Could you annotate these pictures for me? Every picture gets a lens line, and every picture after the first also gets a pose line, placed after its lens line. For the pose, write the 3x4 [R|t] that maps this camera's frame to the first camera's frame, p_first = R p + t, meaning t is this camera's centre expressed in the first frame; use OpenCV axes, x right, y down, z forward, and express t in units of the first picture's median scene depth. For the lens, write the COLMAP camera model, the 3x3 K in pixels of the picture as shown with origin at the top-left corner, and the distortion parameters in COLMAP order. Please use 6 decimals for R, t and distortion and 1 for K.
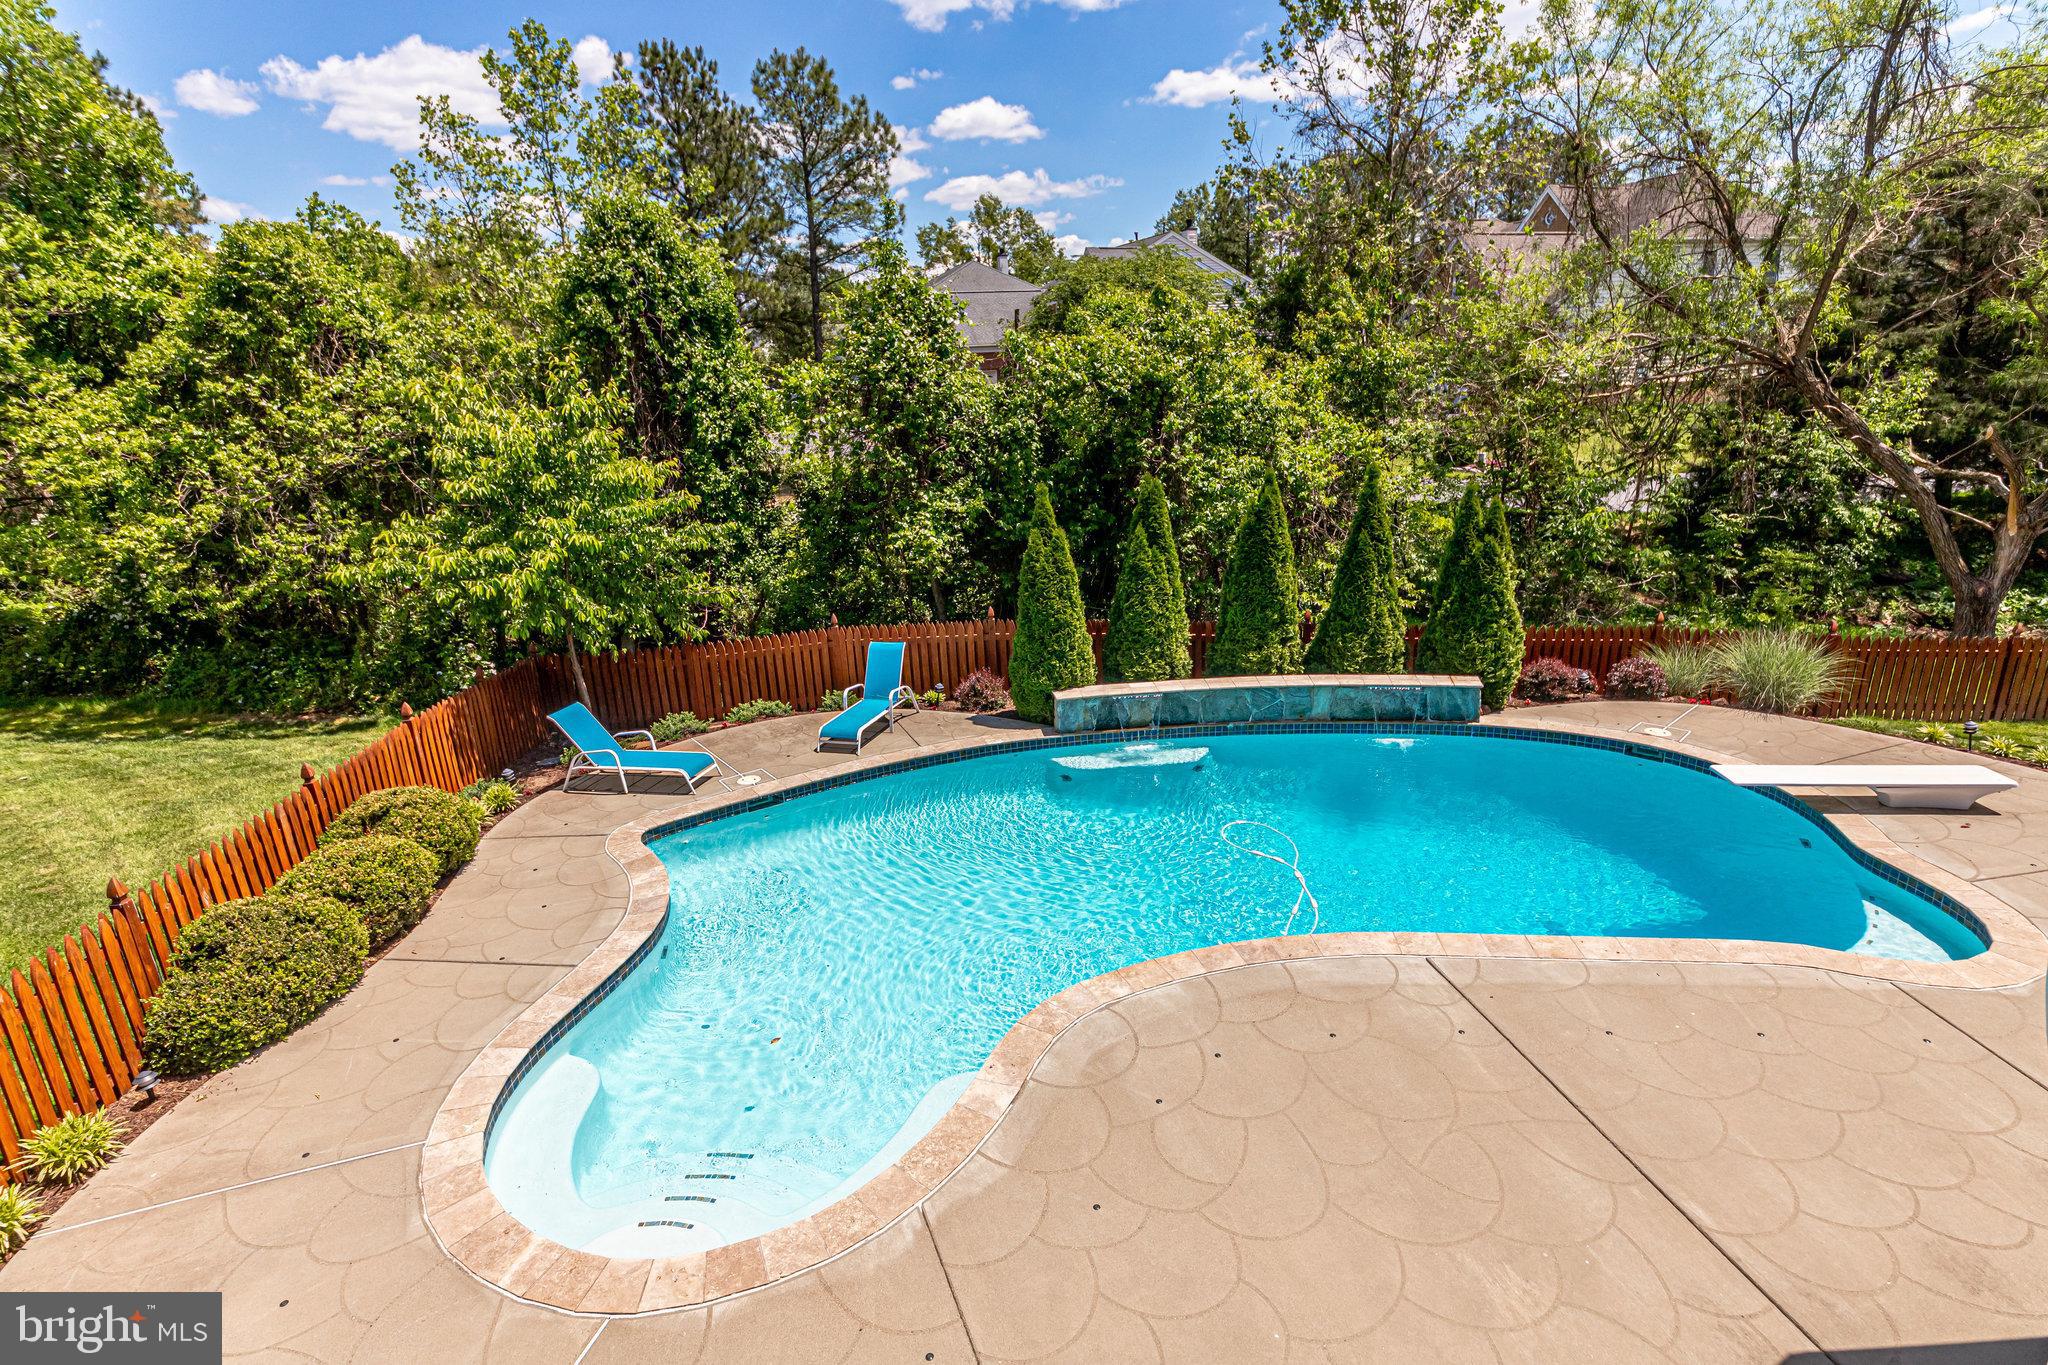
lens RADIAL K [[1022.1, 0, 1024.0], [0, 1022.1, 682.5], [0, 0, 1]] dist [0.000683, 0.001129]
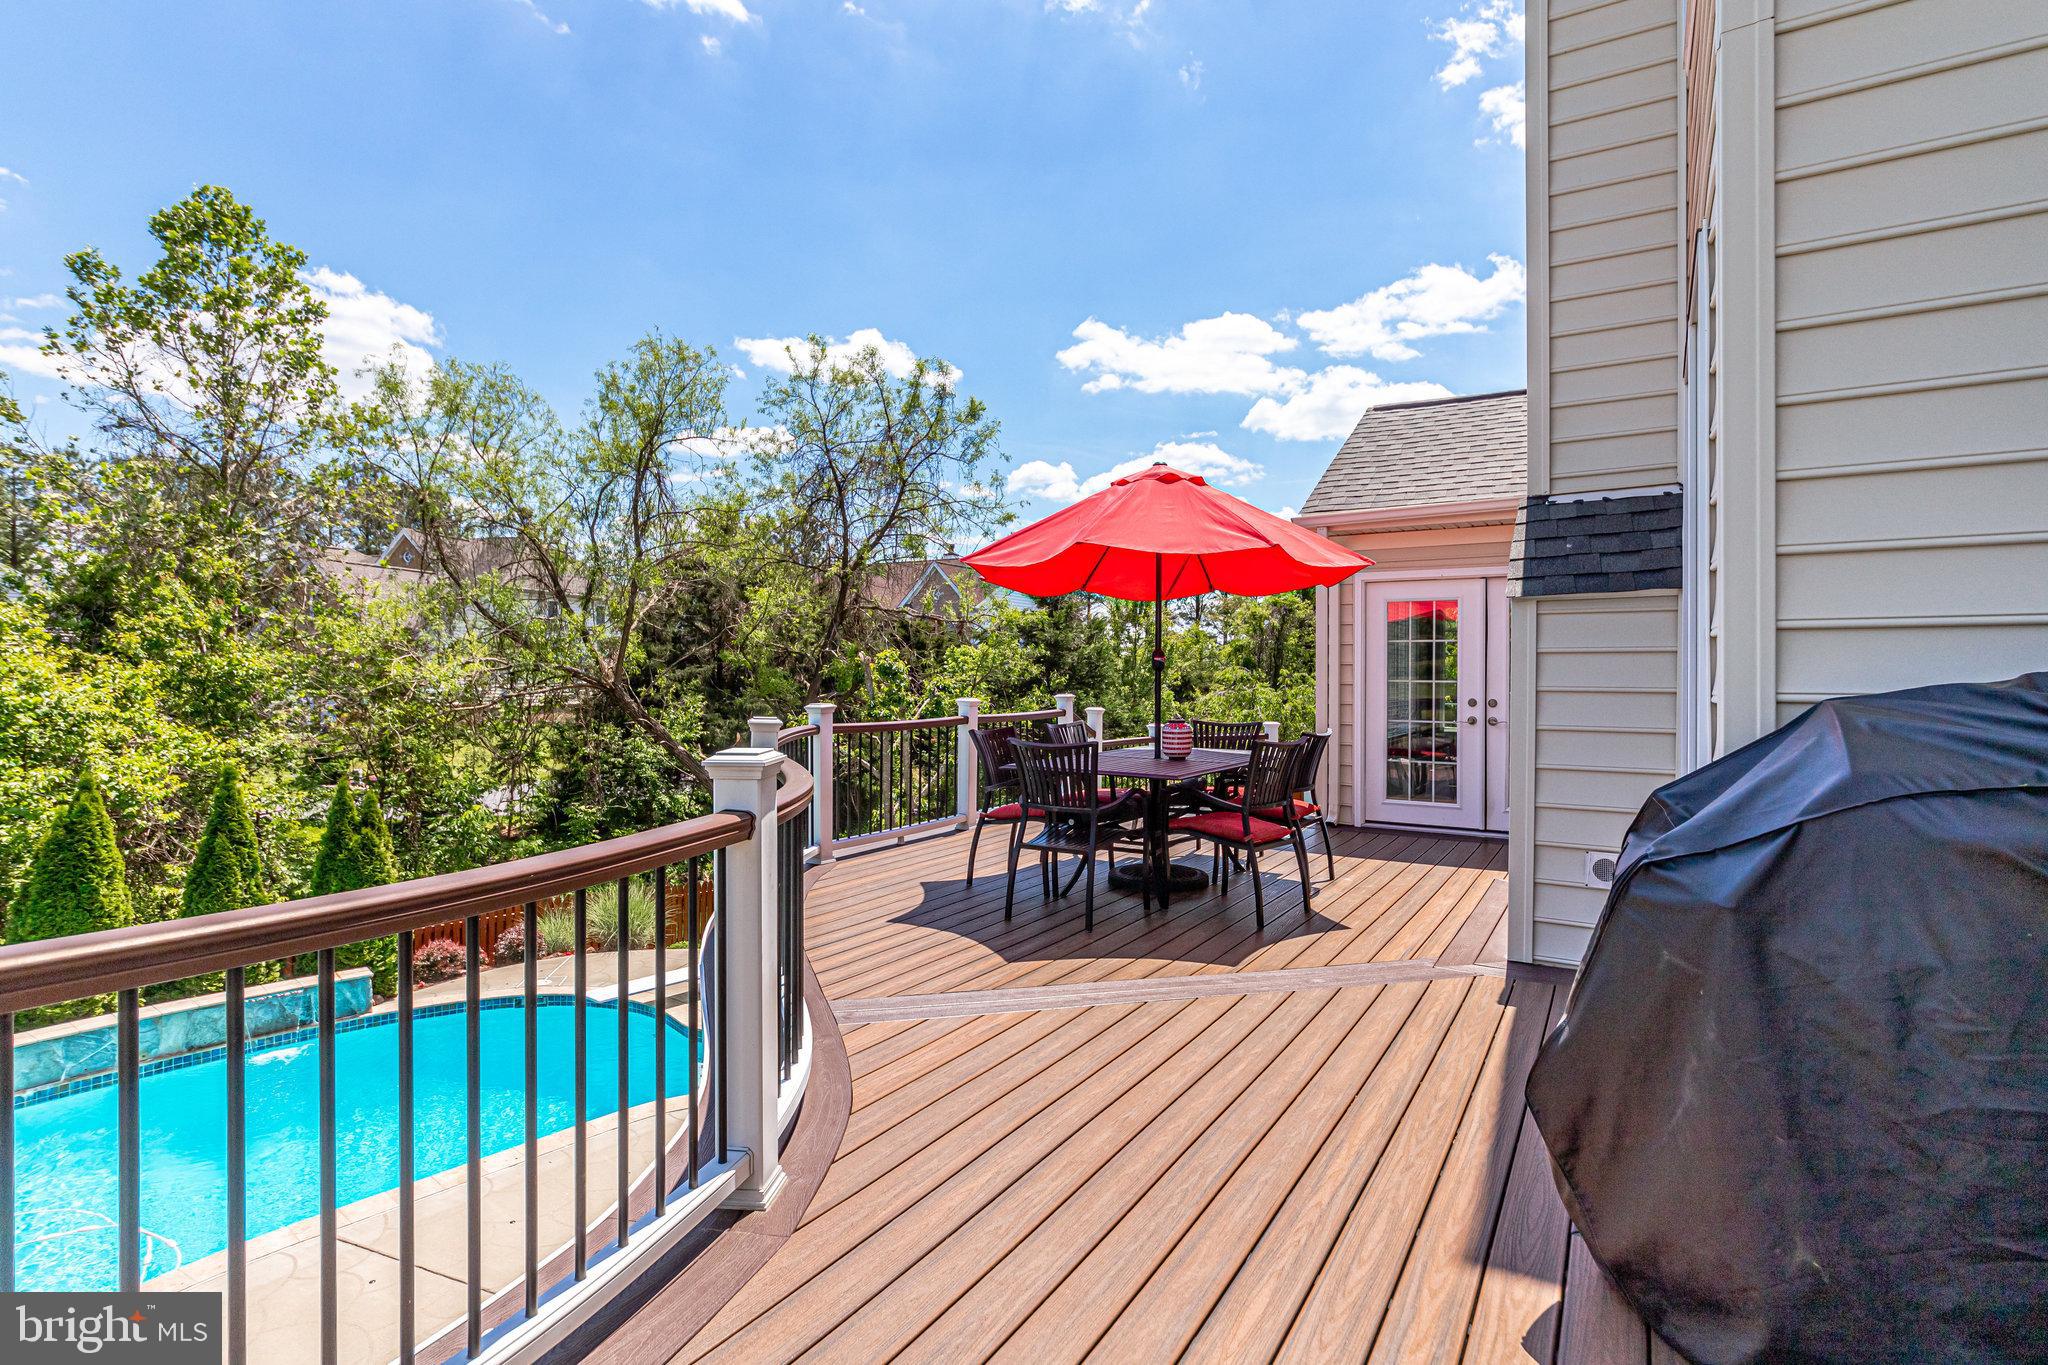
lens RADIAL K [[1010.9, 0, 1023.2], [0, 1010.9, 675.3], [0, 0, 1]] dist [0.002973, 0.000543]
pose [[0.548780, 0.045620, 0.834721, -0.032543], [0.219069, 0.955767, -0.196260, 0.038725], [-0.806752, 0.290566, 0.514512, -0.082073]]
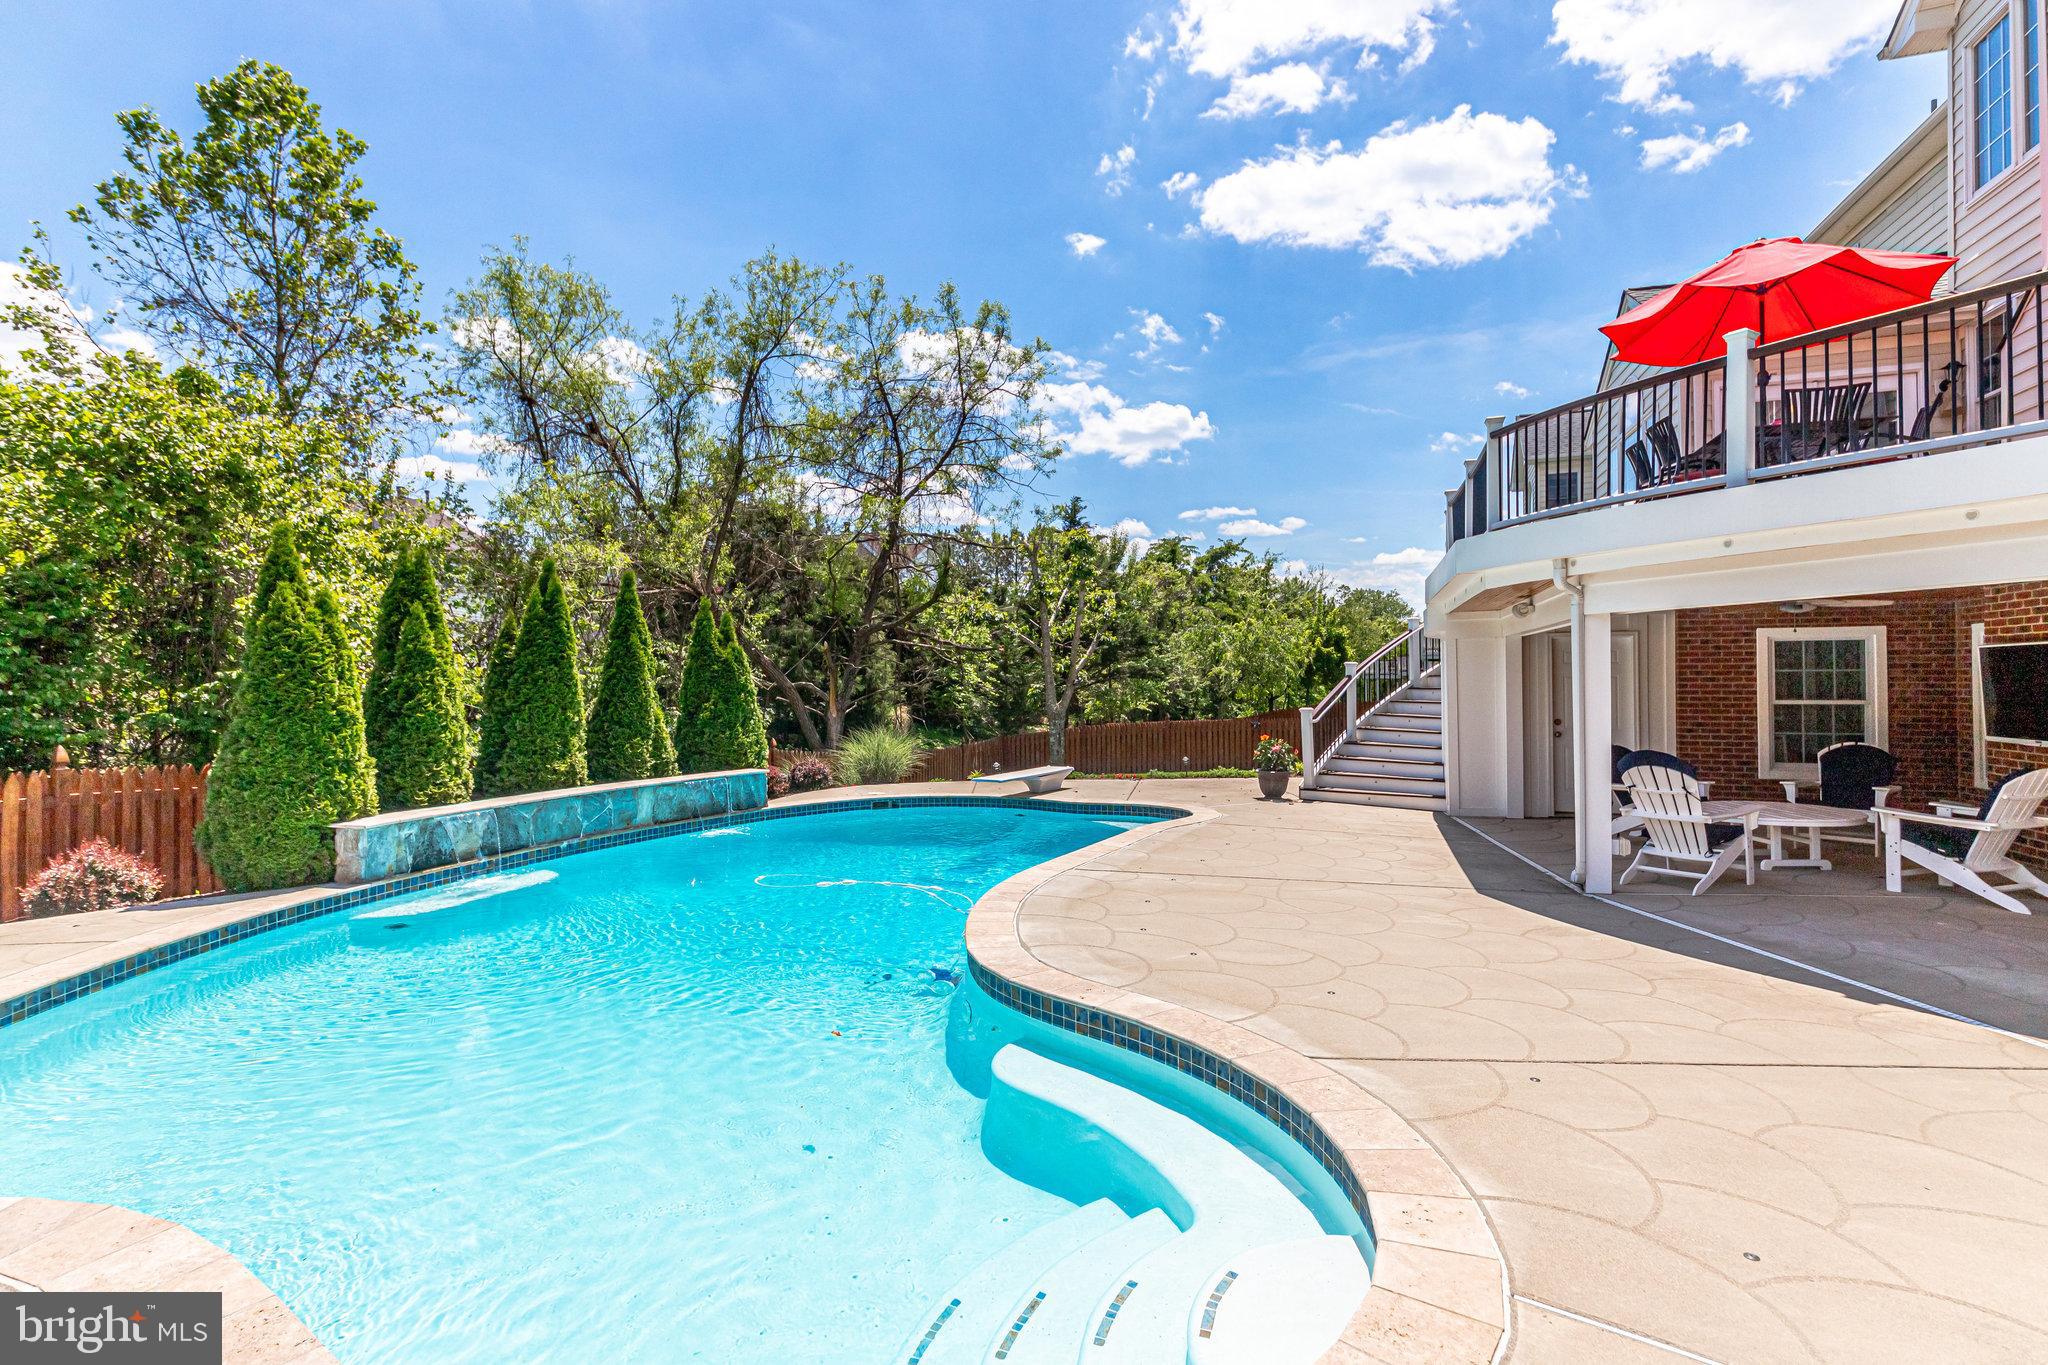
lens RADIAL K [[964.7, 0, 1017.1], [0, 964.7, 676.9], [0, 0, 1]] dist [-0.001046, -0.000225]
pose [[0.361729, 0.049307, 0.930978, -0.270139], [0.263734, 0.952398, -0.152914, 0.088510], [-0.894201, 0.300844, 0.331506, 0.264306]]
